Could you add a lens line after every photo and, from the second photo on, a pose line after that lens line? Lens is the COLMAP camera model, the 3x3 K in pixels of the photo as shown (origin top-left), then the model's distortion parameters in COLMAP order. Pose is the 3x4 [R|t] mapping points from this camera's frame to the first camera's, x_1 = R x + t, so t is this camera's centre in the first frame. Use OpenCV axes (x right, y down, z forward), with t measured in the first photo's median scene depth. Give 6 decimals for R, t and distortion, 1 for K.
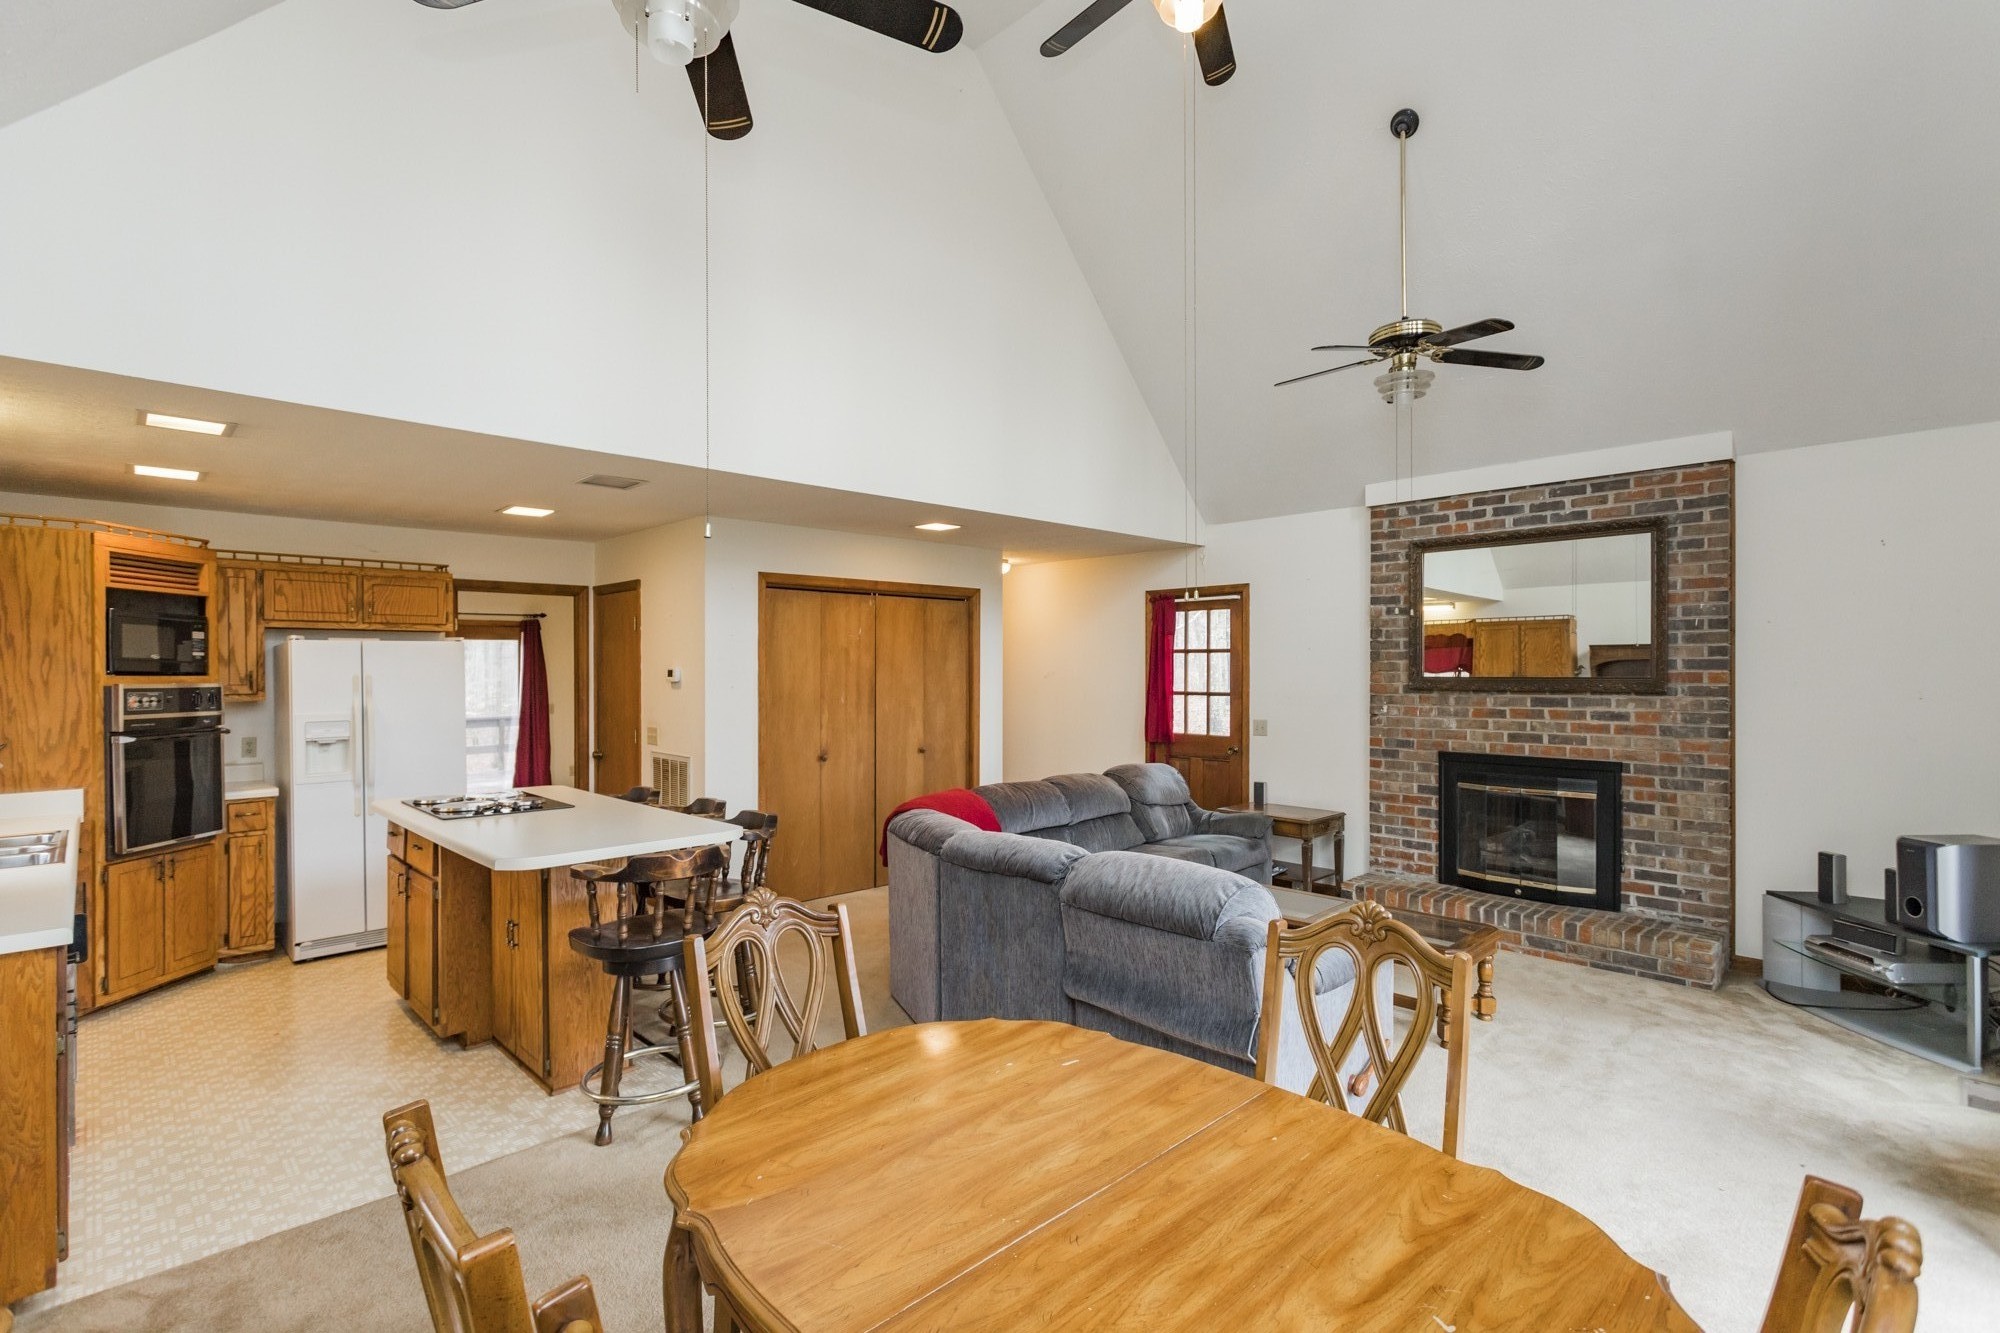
lens RADIAL K [[907.9, 0, 1029.8], [0, 907.9, 665.9], [0, 0, 1]] dist [0.012215, -0.004388]
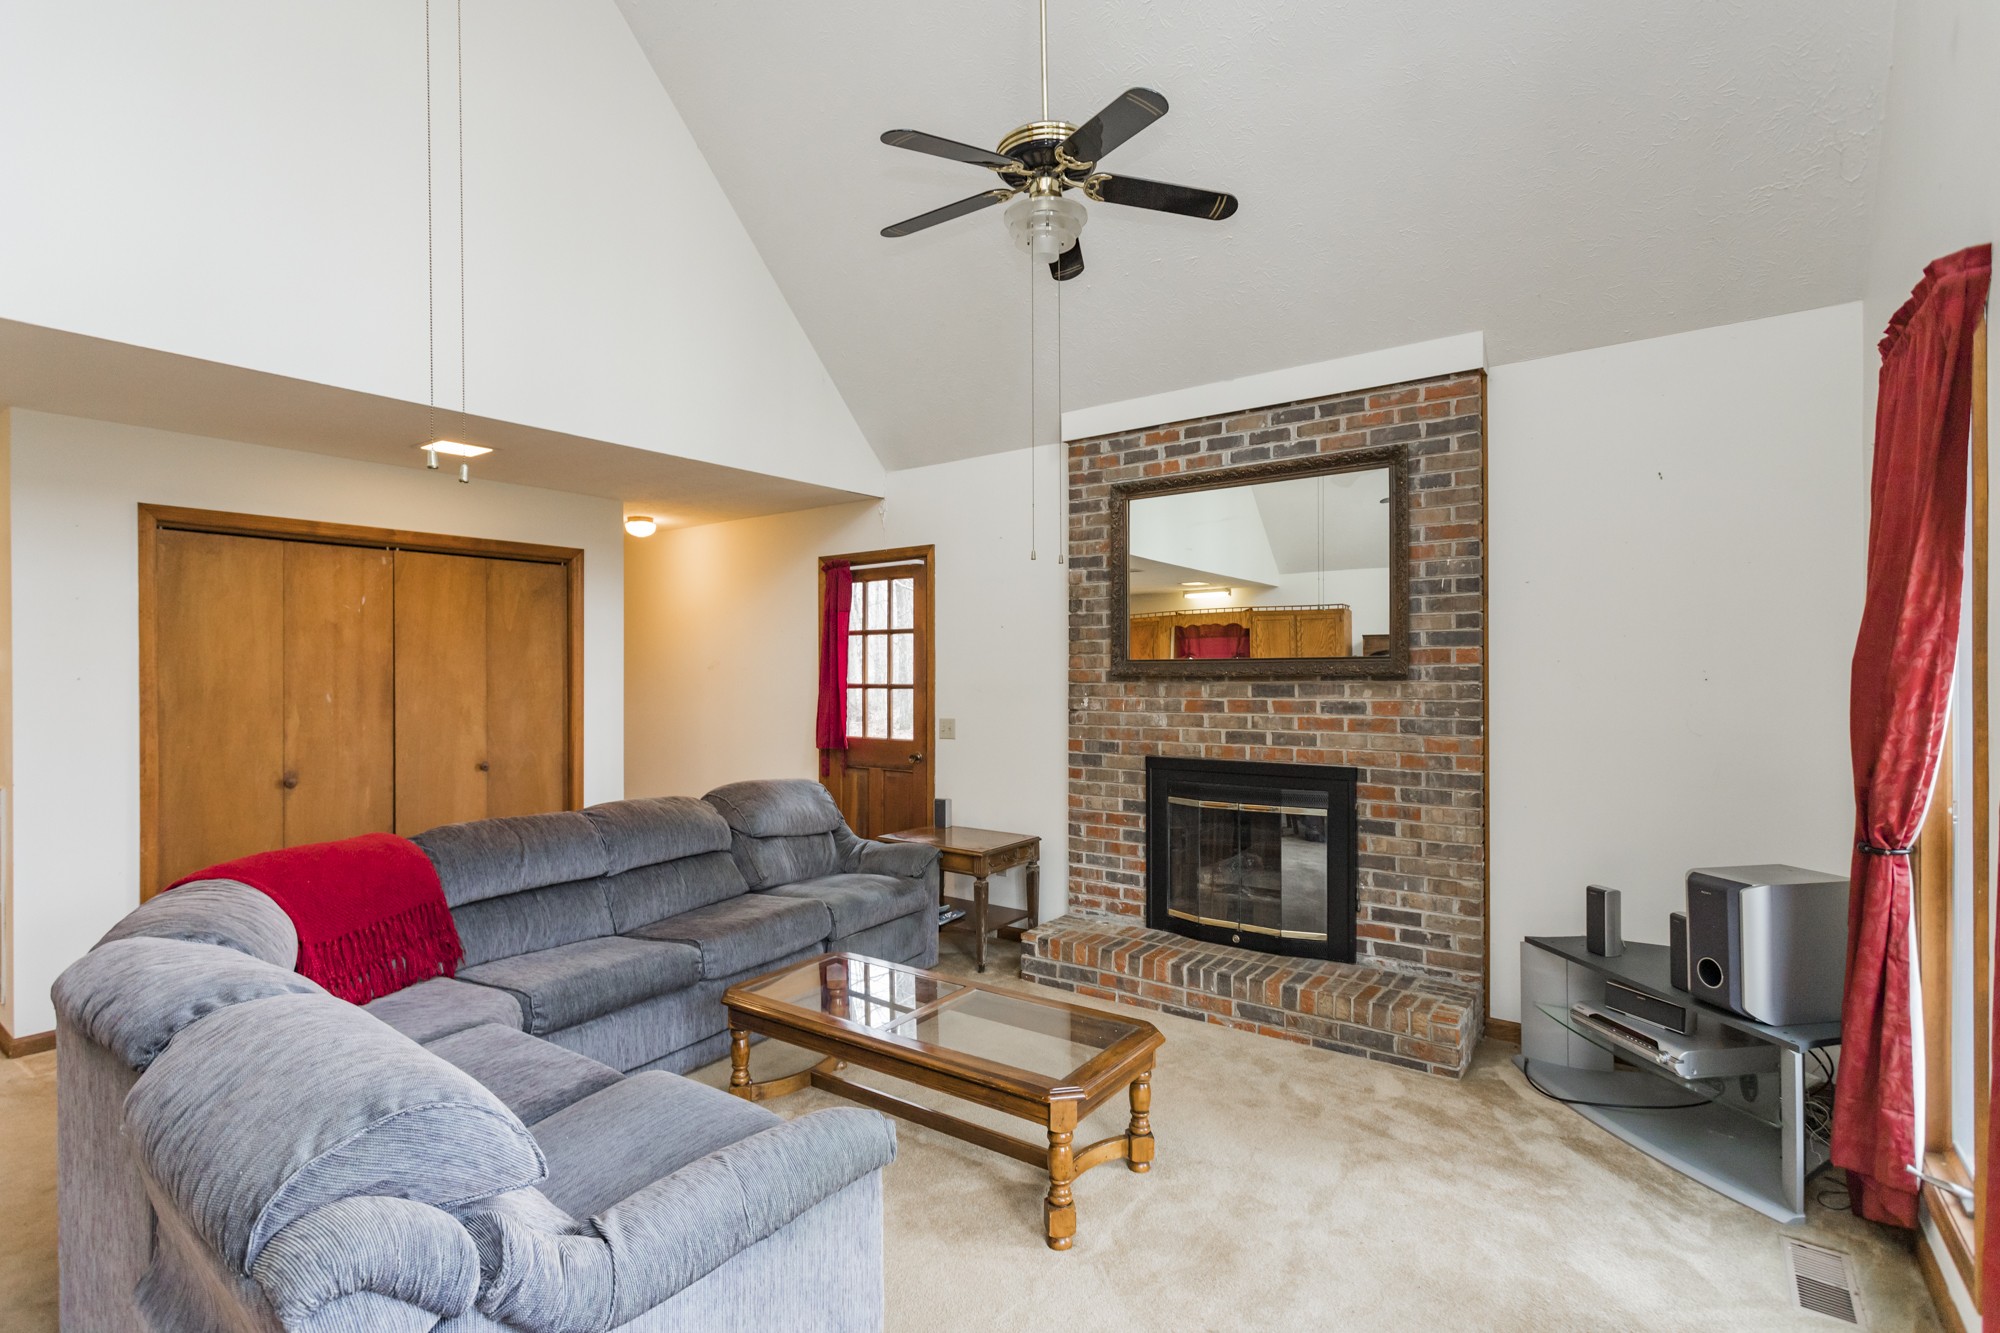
lens RADIAL K [[910.4, 0, 1000.0], [0, 910.4, 666.5], [0, 0, 1]] dist [0.001926, 0.000344]
pose [[0.989218, -0.004758, 0.146370, 0.236190], [0.004764, 0.999989, 0.000308, 0.018484], [-0.146370, 0.000393, 0.989230, 0.281305]]
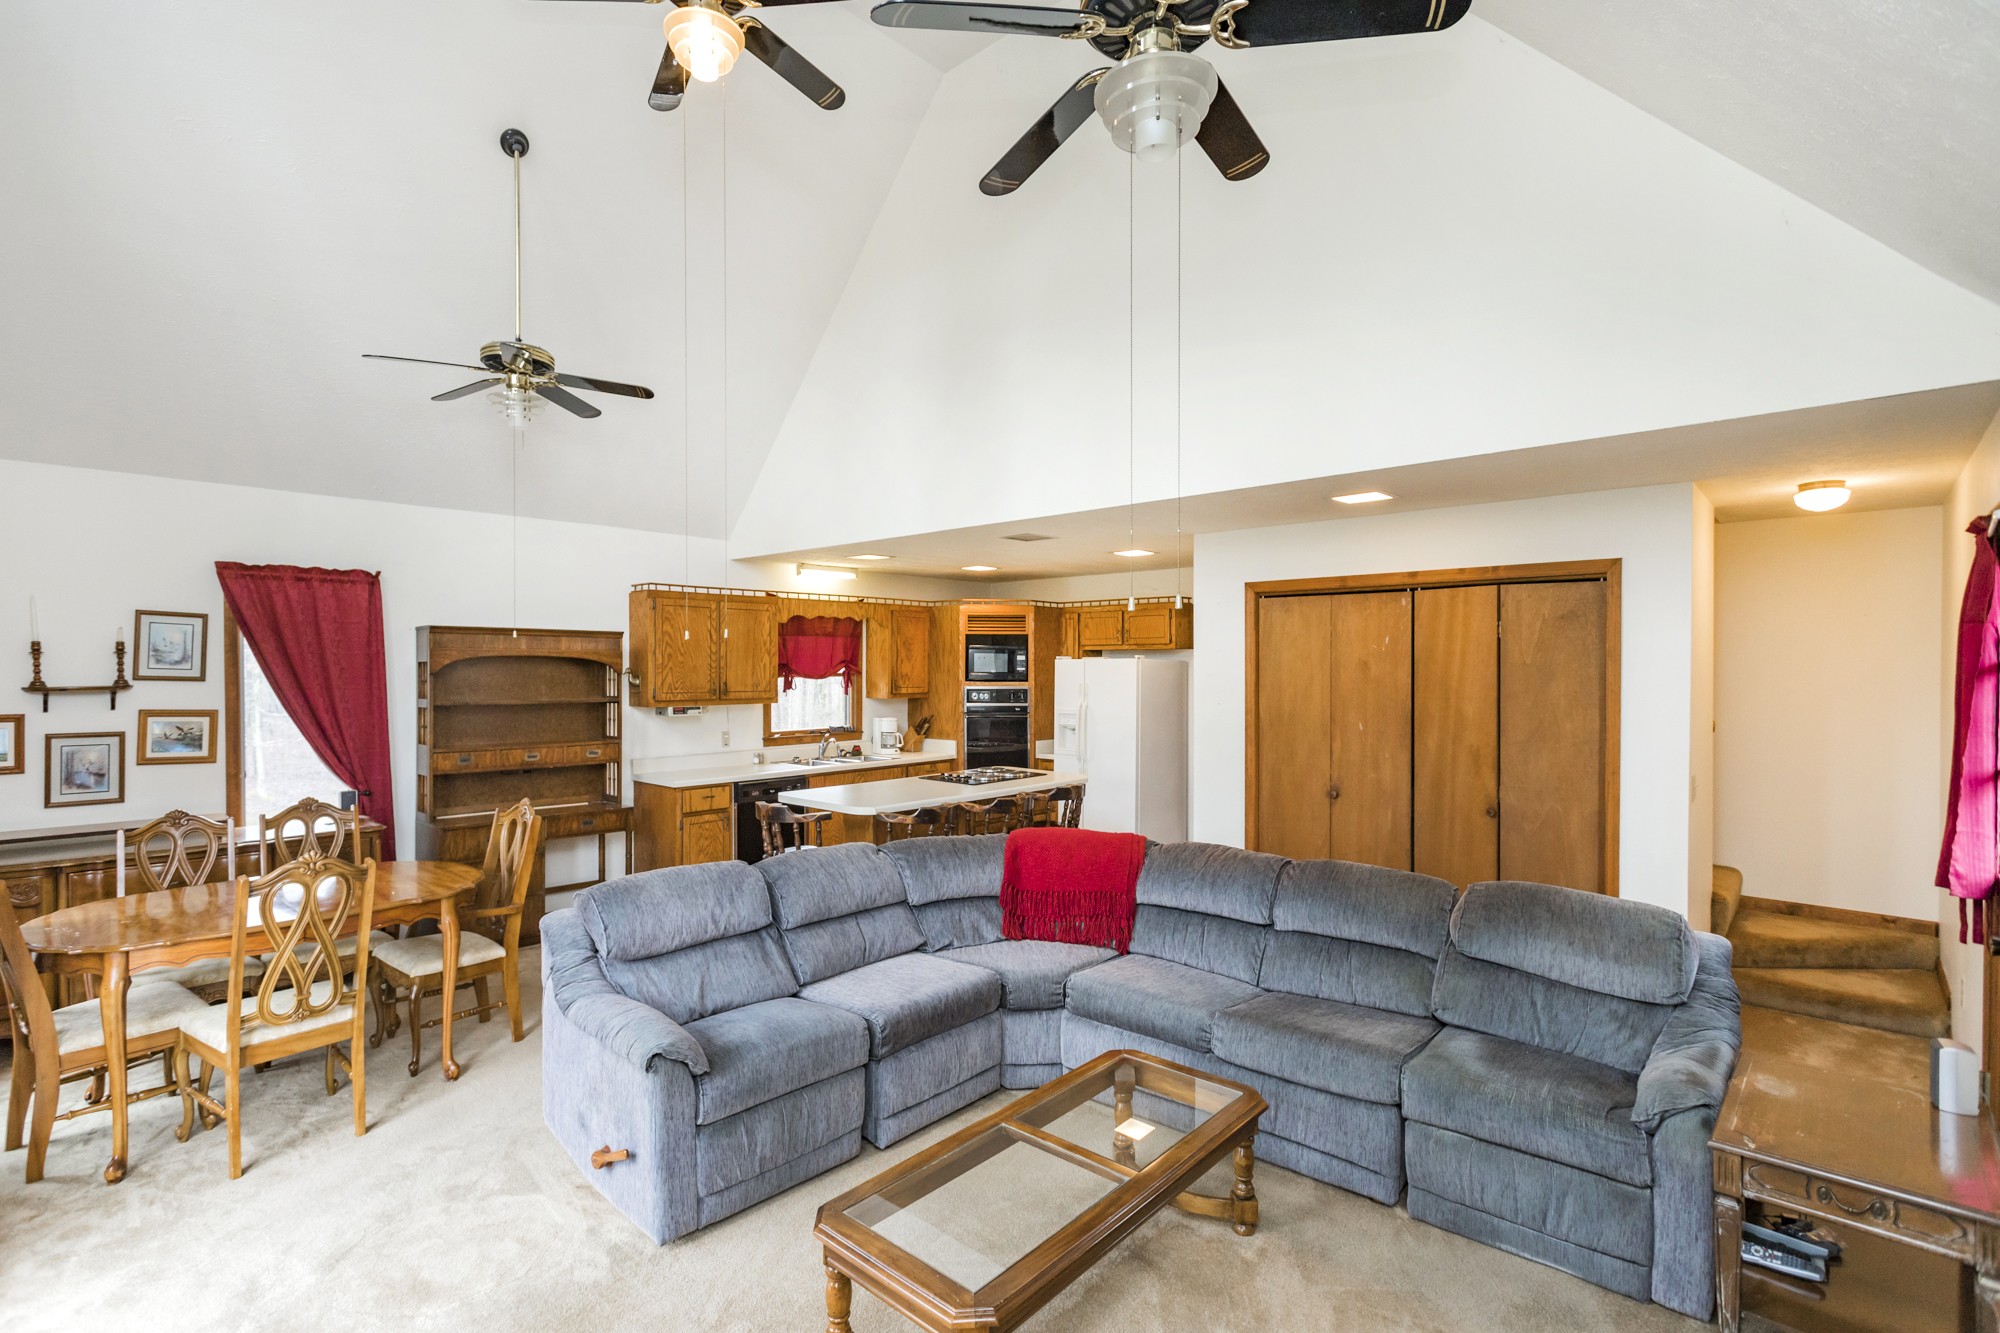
lens RADIAL K [[977.4, 0, 1000.0], [0, 977.4, 666.5], [0, 0, 1]] dist [-0.003098, -0.000443]
pose [[0.039996, 0.008733, -0.999162, 0.768618], [0.004893, 0.999948, 0.008936, -0.029769], [0.999188, -0.005246, 0.039951, 0.771419]]
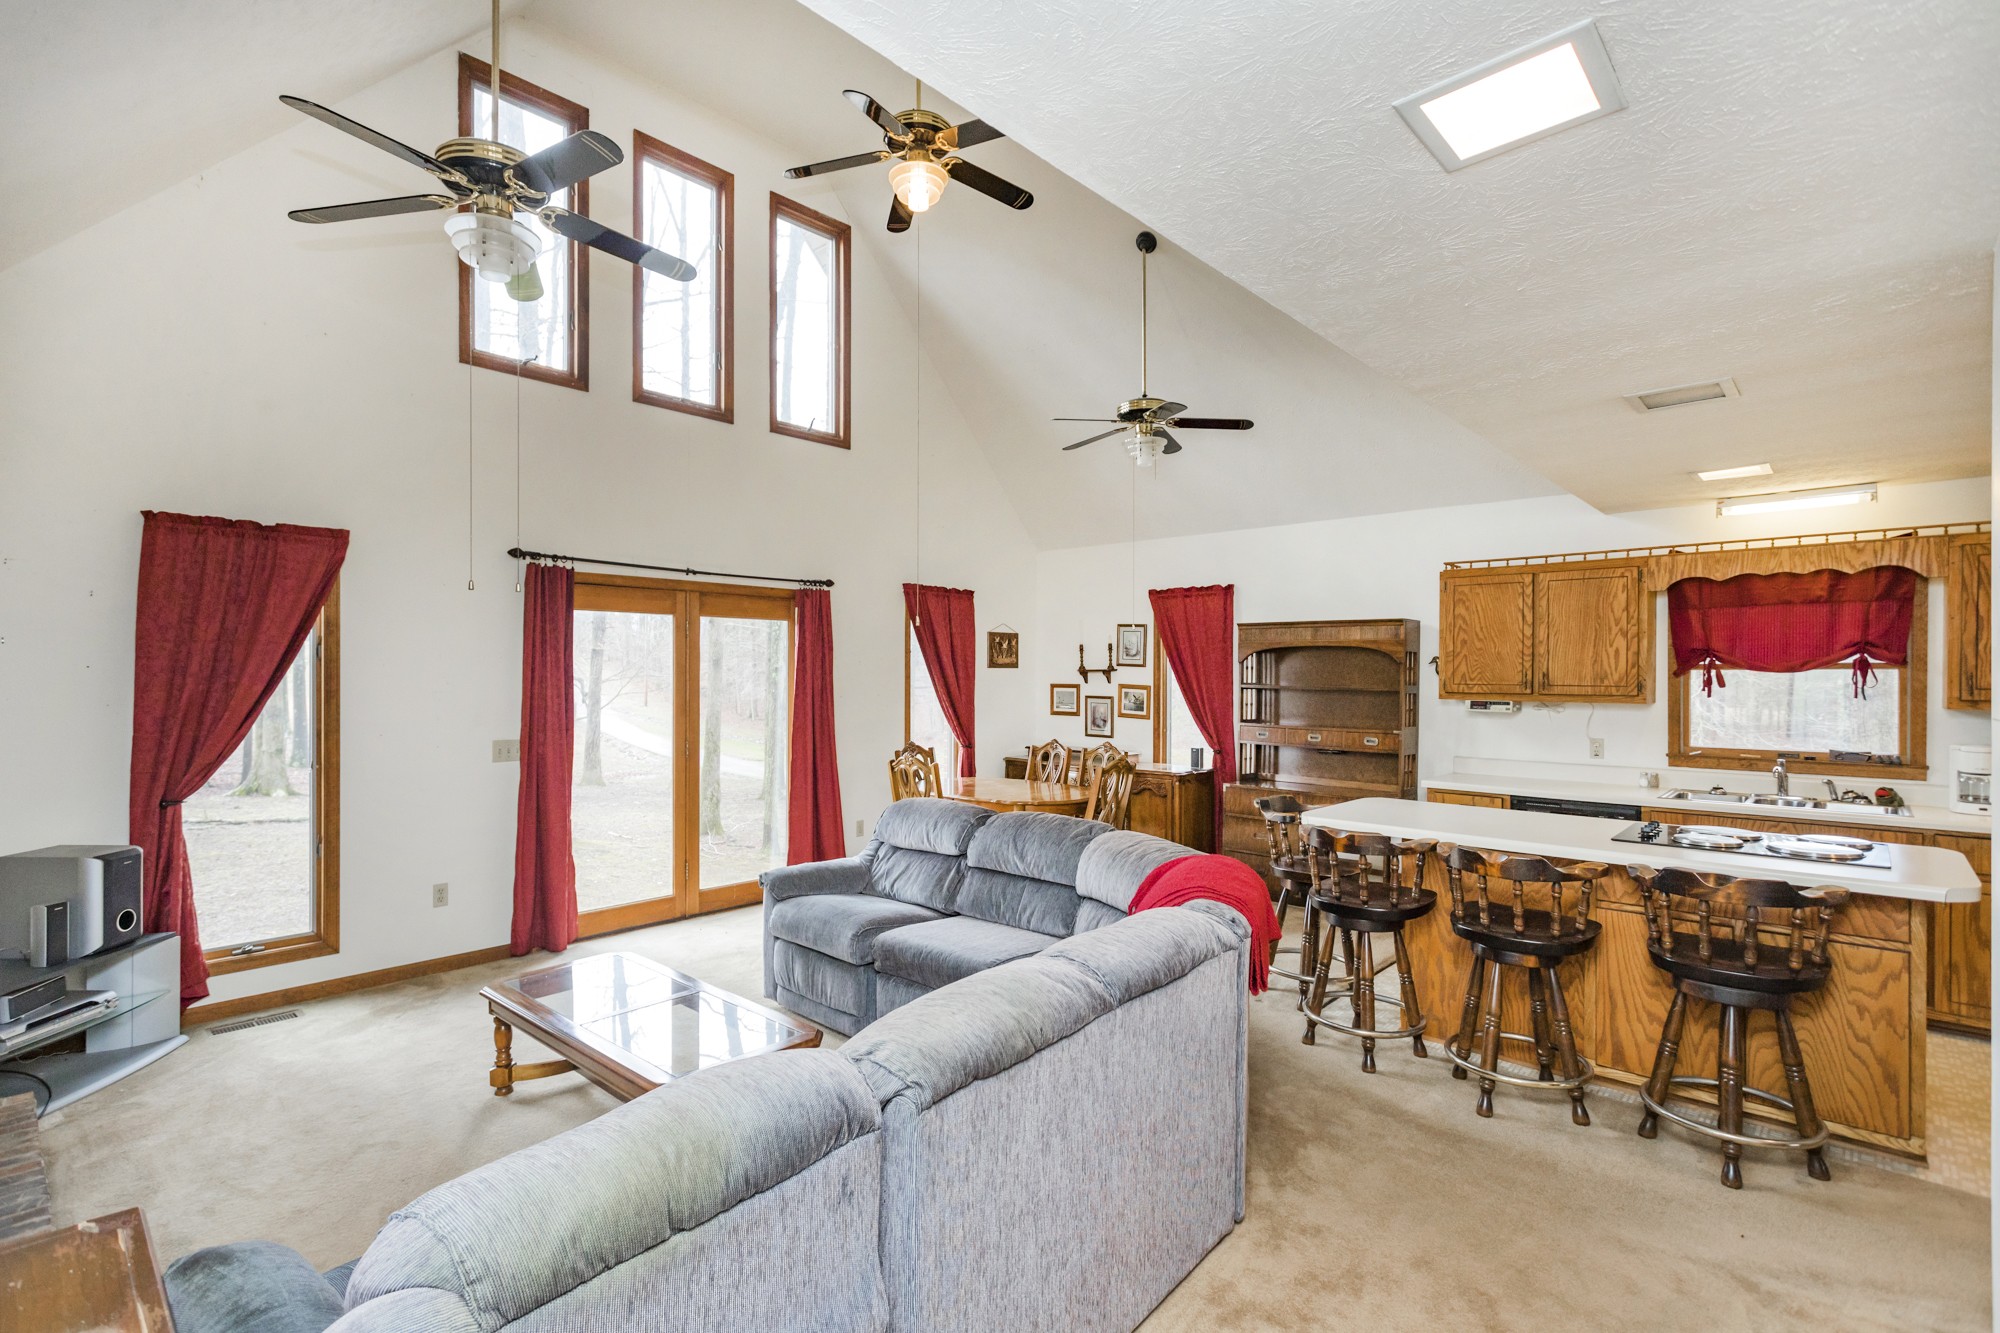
lens RADIAL K [[910.4, 0, 1000.0], [0, 910.4, 666.5], [0, 0, 1]] dist [0.001926, 0.000344]
pose [[-0.999781, 0.002008, -0.020838, 0.033892], [0.002272, 0.999917, -0.012658, 0.005793], [0.020811, -0.012703, -0.999703, 1.429253]]
